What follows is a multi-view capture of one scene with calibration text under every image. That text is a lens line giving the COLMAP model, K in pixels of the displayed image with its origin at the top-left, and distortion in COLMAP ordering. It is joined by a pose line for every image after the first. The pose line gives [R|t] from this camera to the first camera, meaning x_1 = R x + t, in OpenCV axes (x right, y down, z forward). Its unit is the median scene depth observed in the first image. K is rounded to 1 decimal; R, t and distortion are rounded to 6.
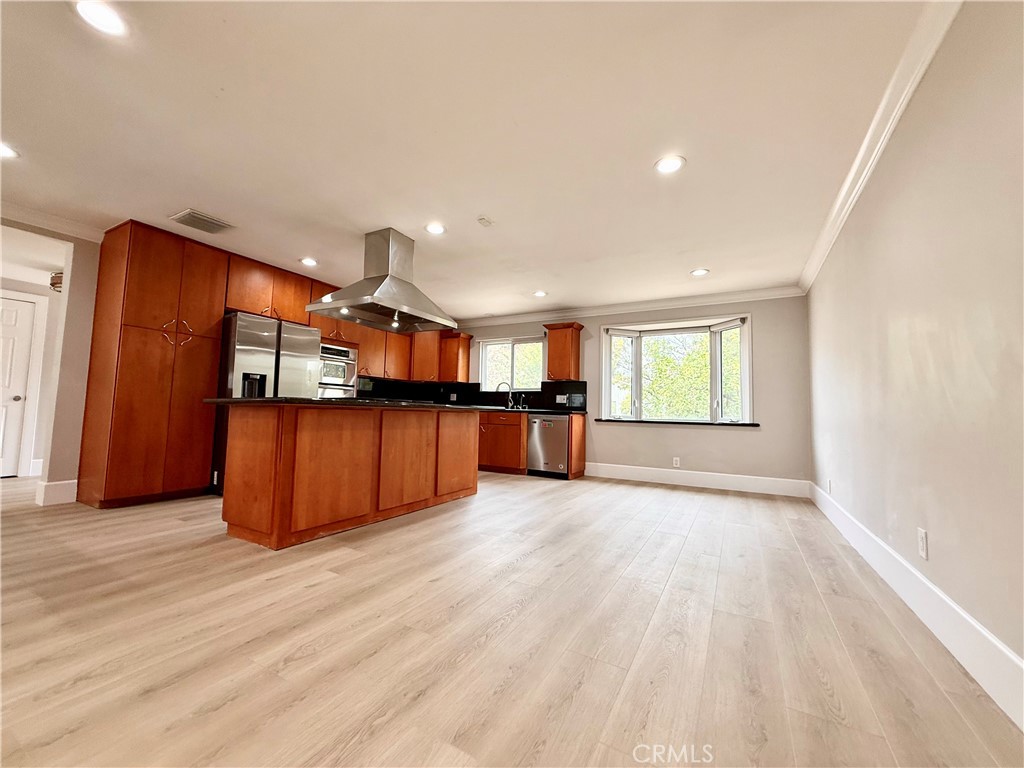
lens RADIAL K [[407.7, 0, 519.8], [0, 407.7, 379.9], [0, 0, 1]] dist [-0.000224, 0.000108]
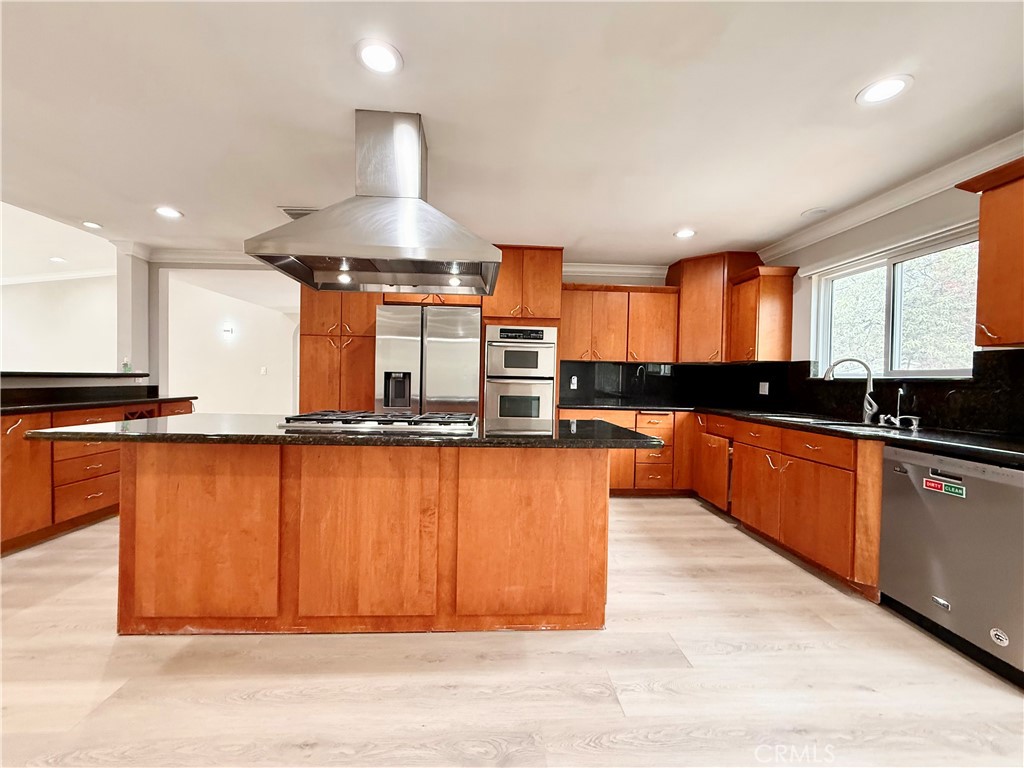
lens RADIAL K [[407.7, 0, 514.1], [0, 407.7, 385.0], [0, 0, 1]] dist [-0.000224, 0.000108]
pose [[0.521997, 0.003304, -0.852941, 0.182979], [0.059529, 0.997413, 0.040296, -0.005929], [0.850867, -0.071809, 0.520450, 0.593129]]
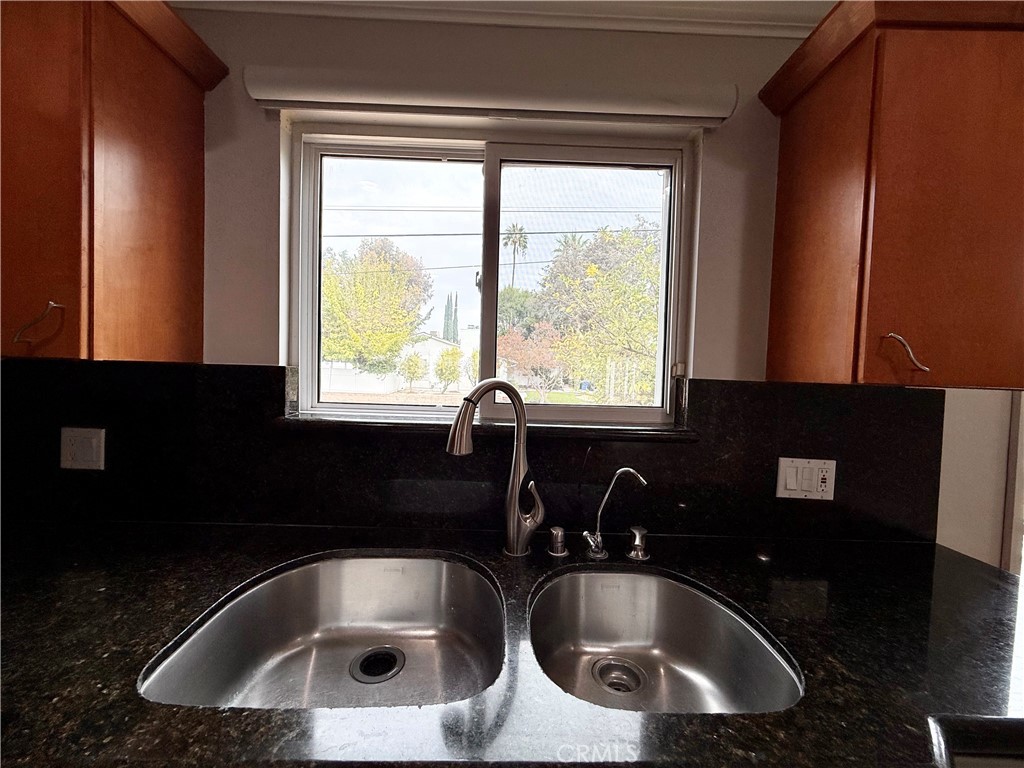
lens RADIAL K [[407.7, 0, 516.3], [0, 407.7, 384.9], [0, 0, 1]] dist [-0.000224, 0.000108]
pose [[0.881427, -0.006377, 0.472277, -0.124849], [-0.050543, 0.992894, 0.107738, -0.010308], [-0.469607, -0.118834, 0.874841, 1.095661]]
